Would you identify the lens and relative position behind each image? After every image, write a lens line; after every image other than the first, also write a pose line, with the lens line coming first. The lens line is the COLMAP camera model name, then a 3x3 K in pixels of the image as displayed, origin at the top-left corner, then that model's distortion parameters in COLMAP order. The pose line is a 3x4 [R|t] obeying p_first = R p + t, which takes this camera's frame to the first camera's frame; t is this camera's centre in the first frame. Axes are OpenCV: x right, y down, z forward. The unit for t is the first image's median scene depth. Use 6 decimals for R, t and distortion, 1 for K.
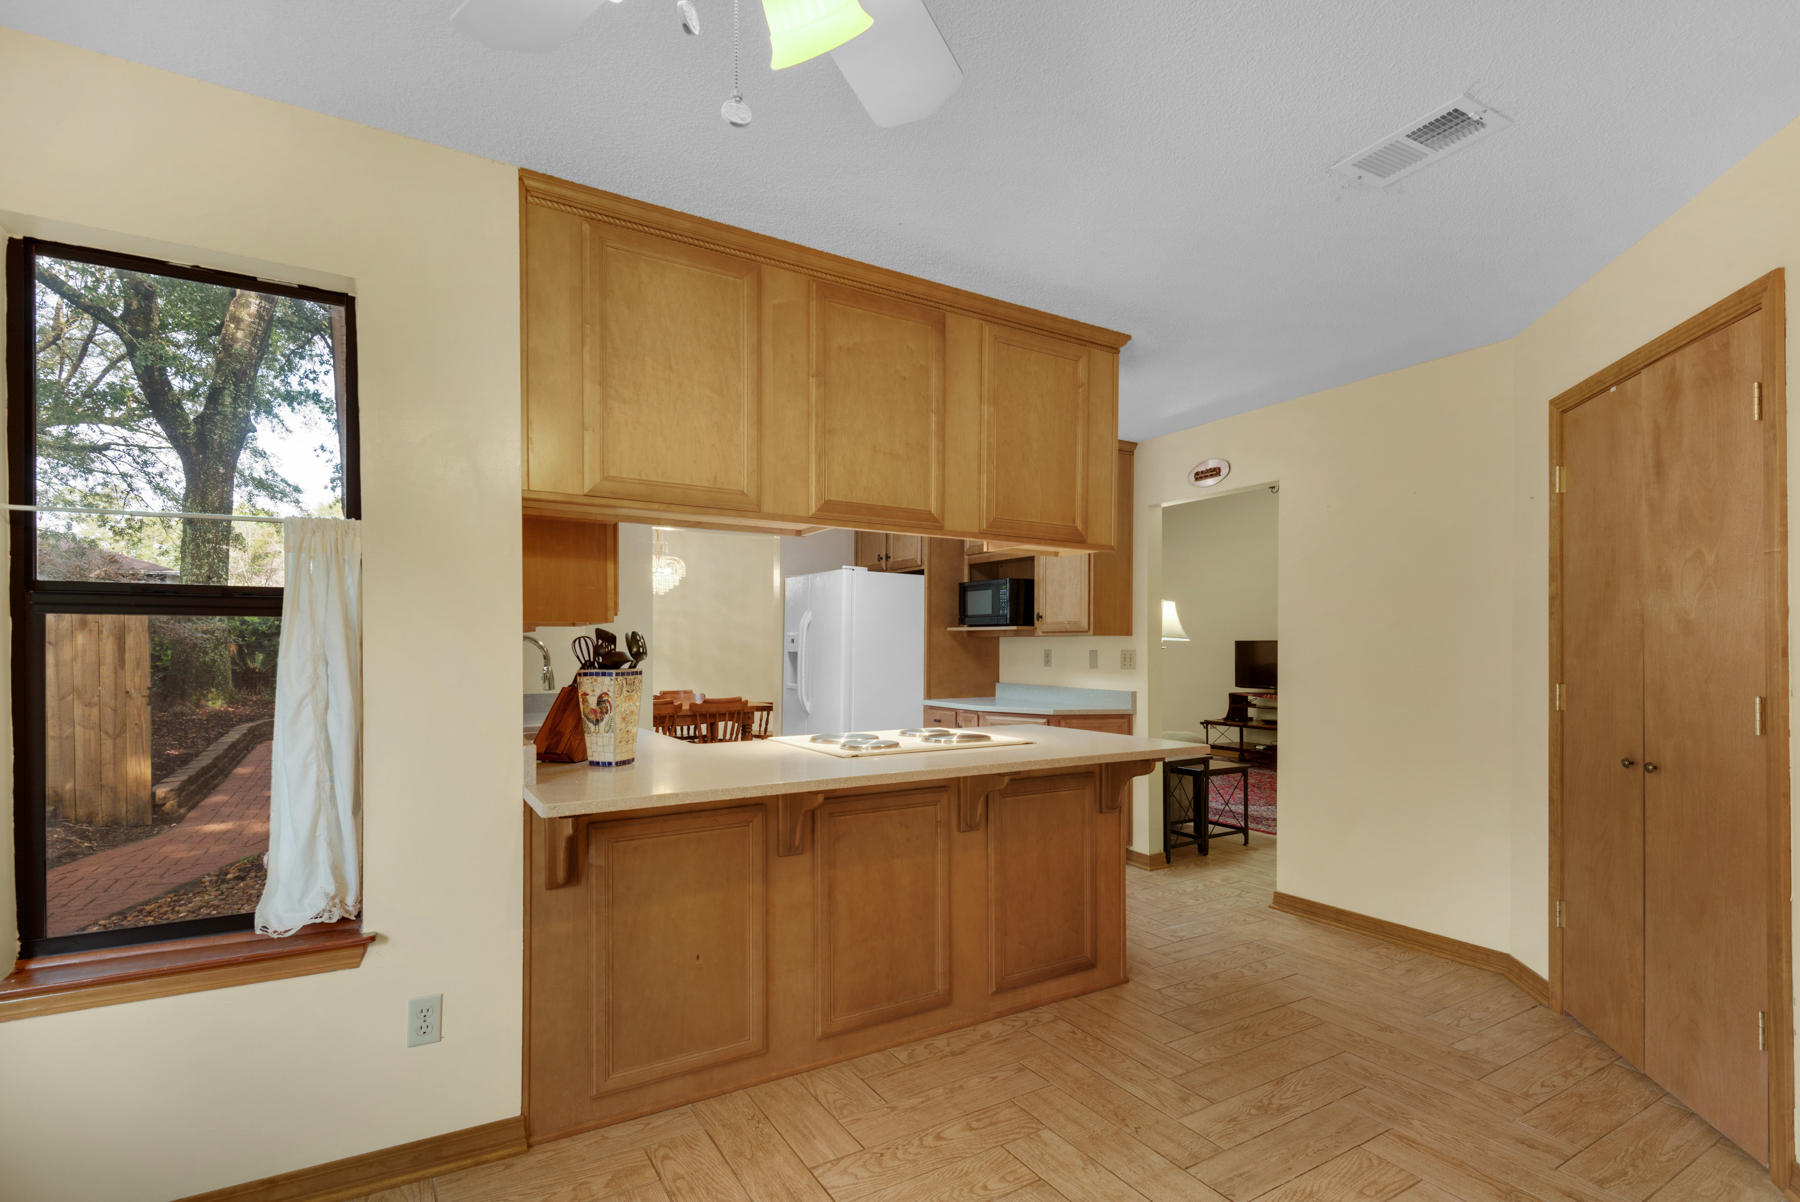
lens RADIAL K [[864.7, 0, 879.4], [0, 864.7, 651.5], [0, 0, 1]] dist [0.036139, 0.000174]
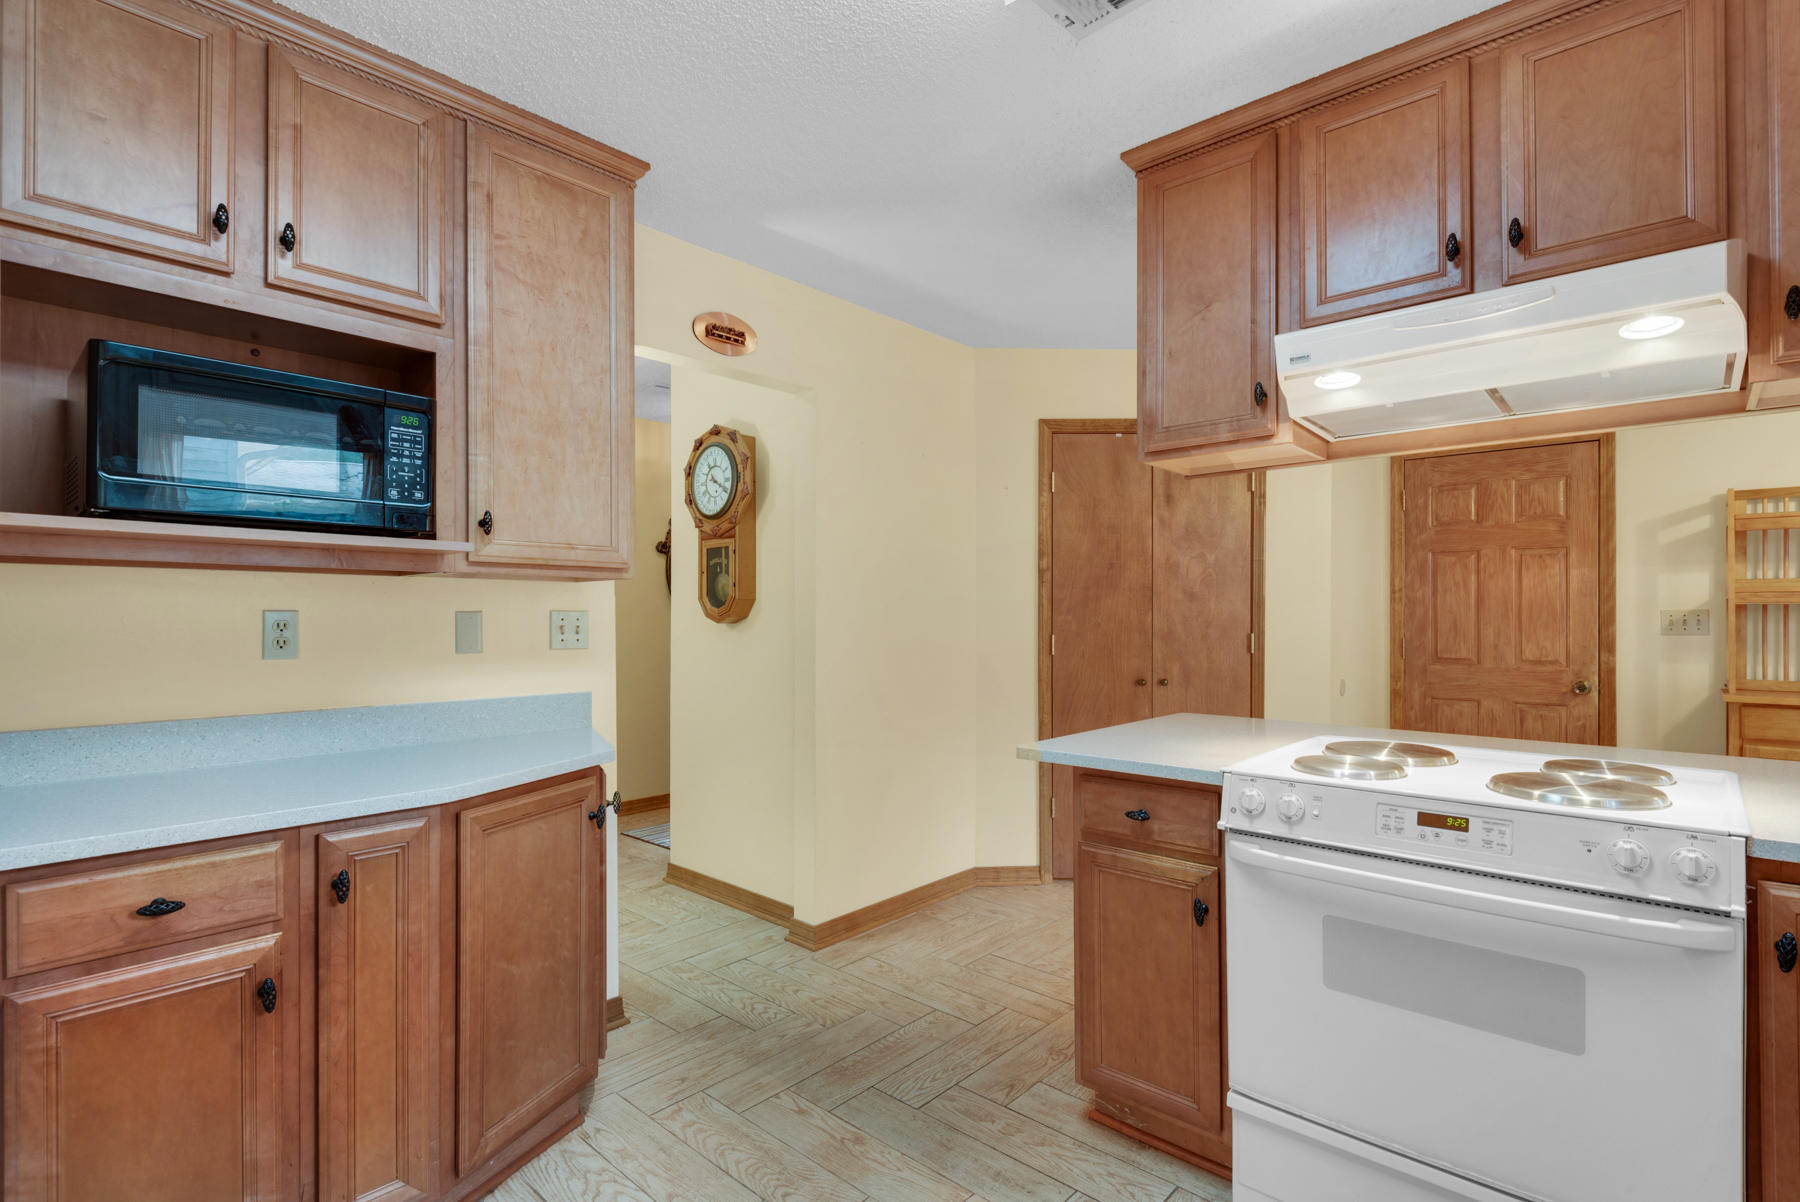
lens RADIAL K [[858.7, 0, 898.2], [0, 858.7, 621.7], [0, 0, 1]] dist [-0.000038, -0.000526]
pose [[-0.299362, -0.007263, 0.954112, -0.260954], [0.007184, 0.999926, 0.009865, 0.000745], [-0.954113, 0.009807, -0.299288, 1.060196]]
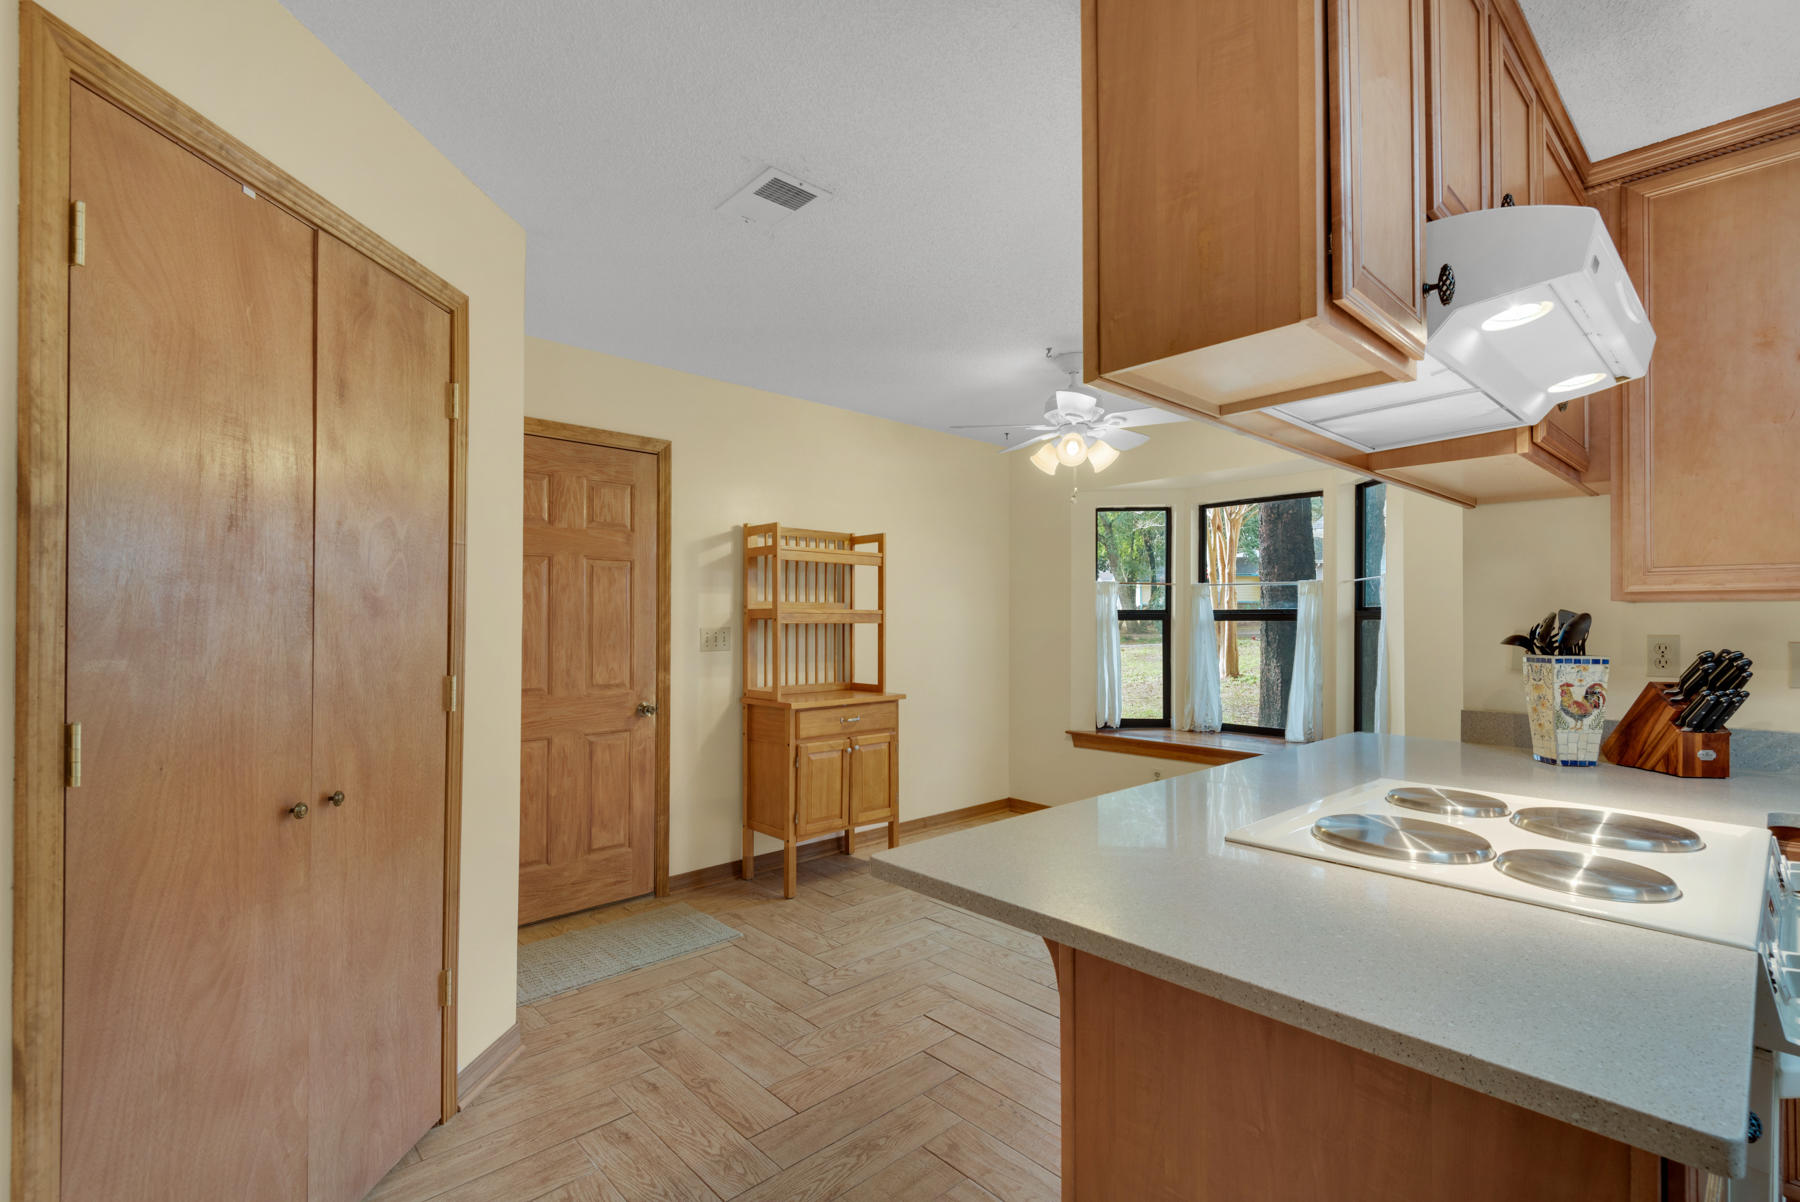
lens RADIAL K [[819.9, 0, 896.0], [0, 819.9, 614.5], [0, 0, 1]] dist [0.030082, -0.020059]
pose [[-0.977781, -0.002606, -0.209615, 0.310214], [-0.002172, 0.999995, -0.002299, -0.009929], [0.209620, -0.001793, -0.977781, 0.964178]]
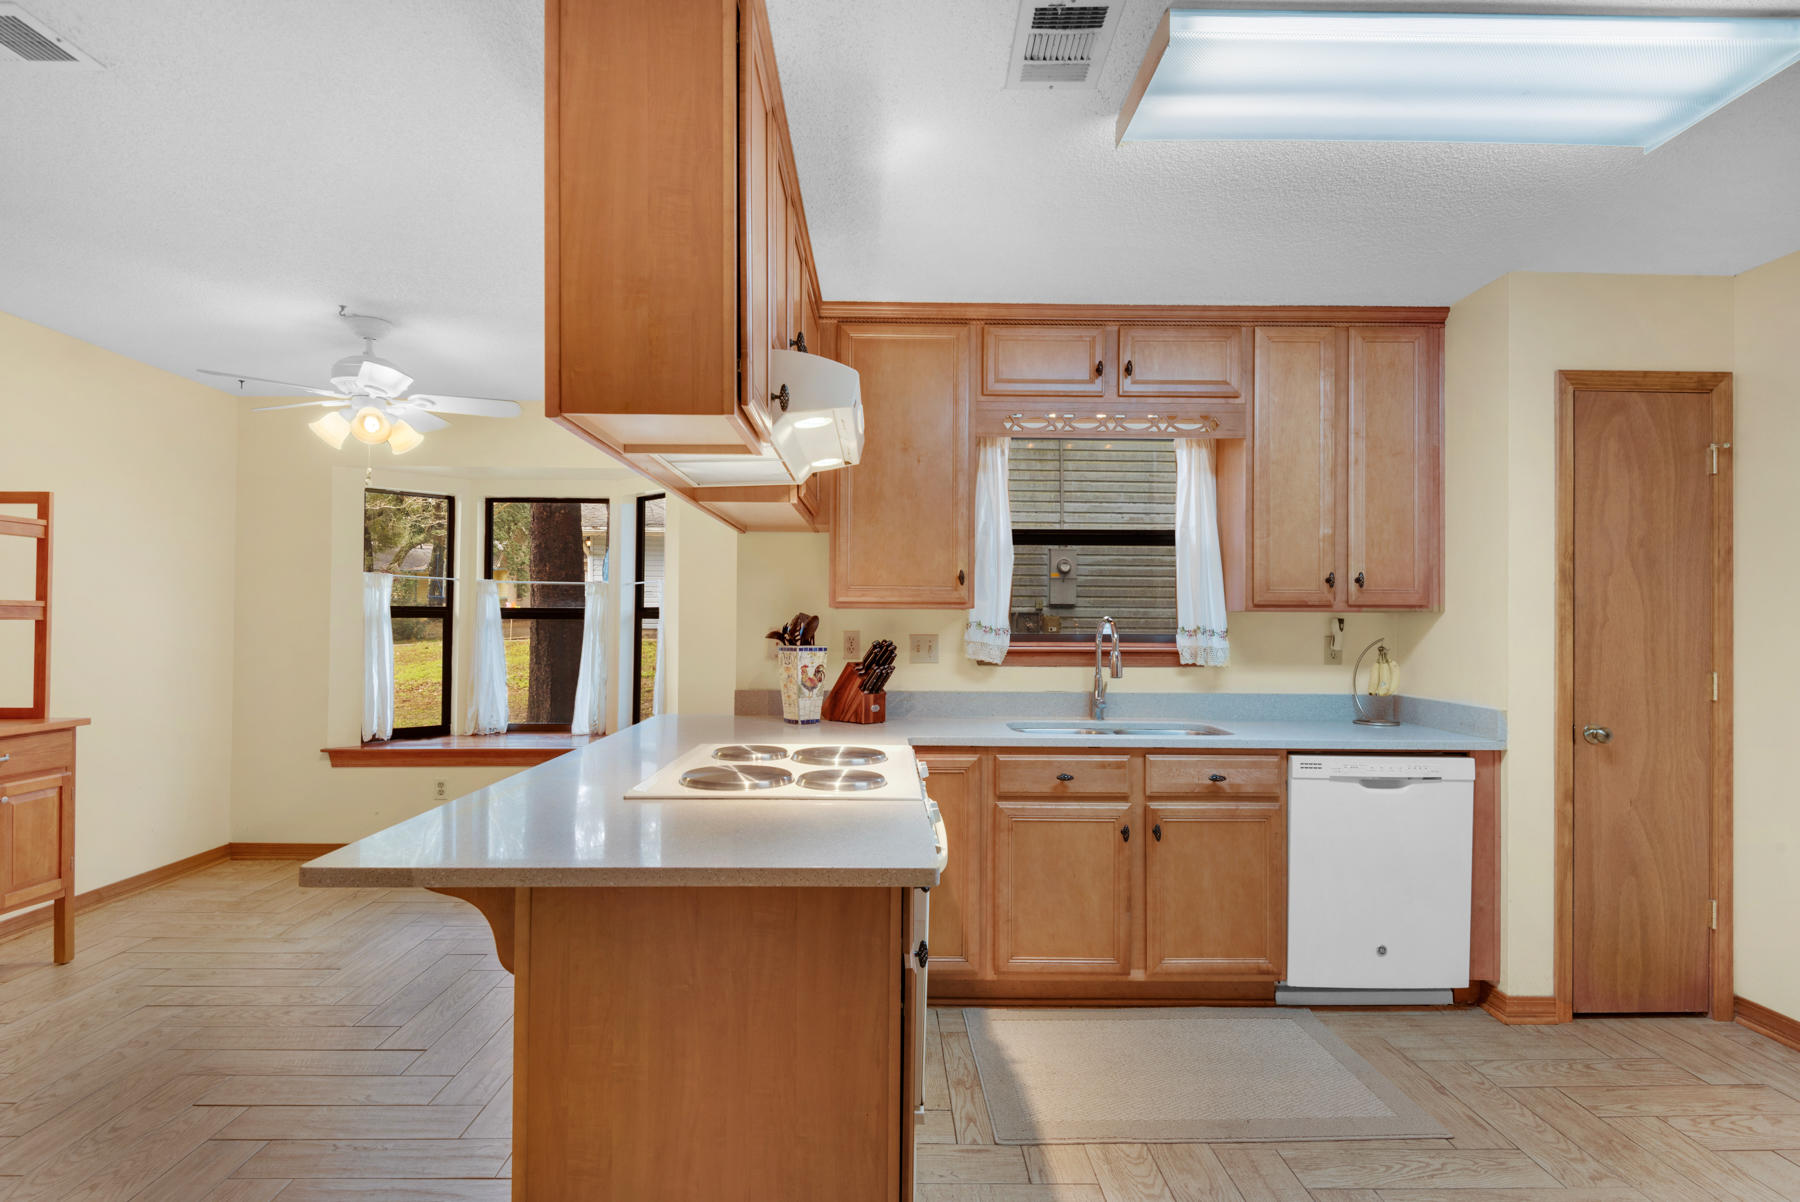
lens RADIAL K [[886.8, 0, 902.3], [0, 886.8, 607.7], [0, 0, 1]] dist [0.031806, -0.024432]
pose [[-0.490579, -0.017137, -0.871228, 0.417831], [-0.011616, 0.999846, -0.013126, -0.010401], [0.871319, 0.003681, -0.490703, 0.999132]]
